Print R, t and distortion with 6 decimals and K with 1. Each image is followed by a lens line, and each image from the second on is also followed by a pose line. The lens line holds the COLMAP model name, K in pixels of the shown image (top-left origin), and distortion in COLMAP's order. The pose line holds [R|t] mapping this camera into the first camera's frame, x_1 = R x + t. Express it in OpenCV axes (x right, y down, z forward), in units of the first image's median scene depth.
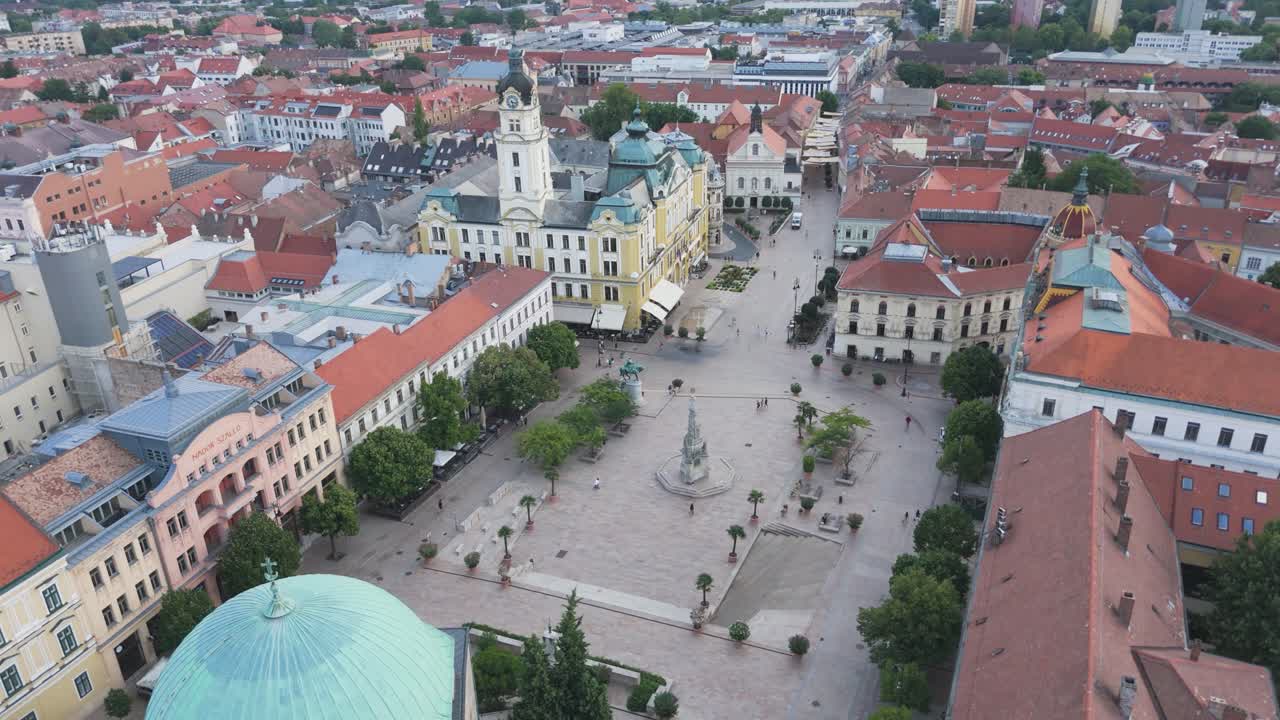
lens RADIAL K [[945.3, 0, 640.0], [0, 945.3, 360.0], [0, 0, 1]] dist [0.071254, -0.072808]
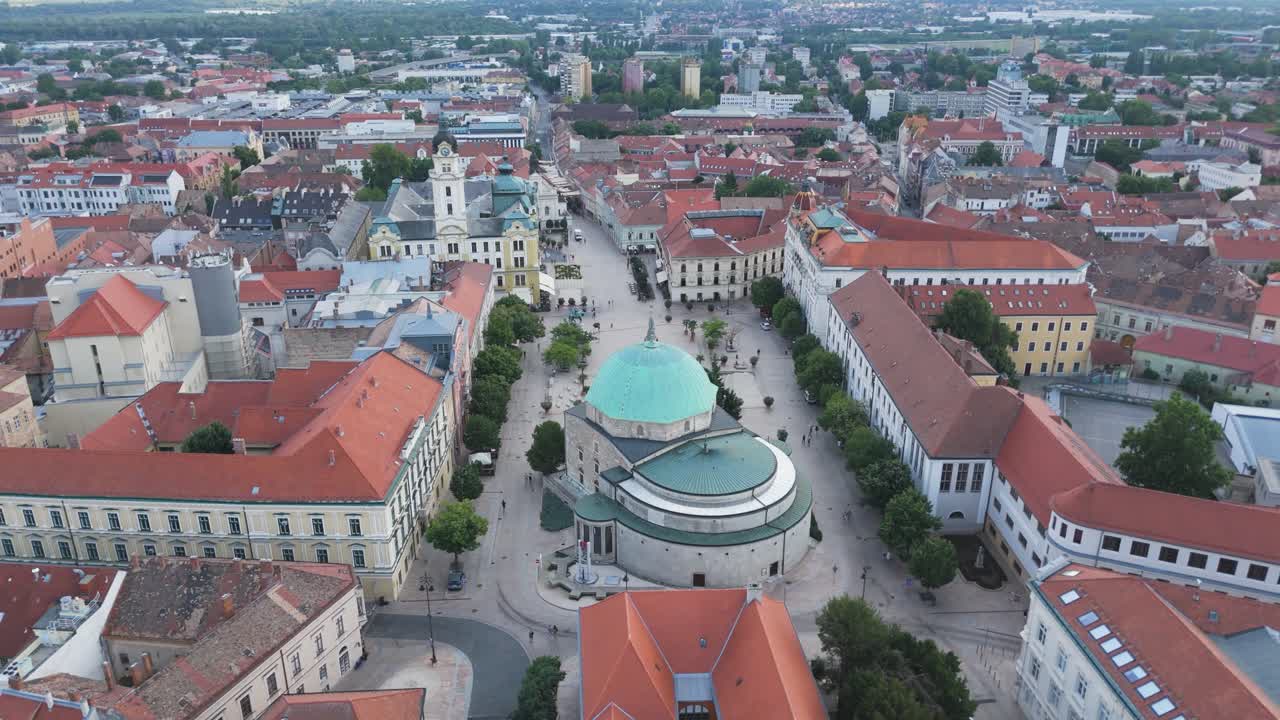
lens RADIAL K [[945.3, 0, 640.0], [0, 945.3, 360.0], [0, 0, 1]] dist [0.071254, -0.072808]
pose [[0.911965, -0.132988, 0.388115, -0.435517], [0.156334, 0.987277, -0.029049, 0.119184], [-0.379314, 0.087167, 0.921153, -0.381879]]
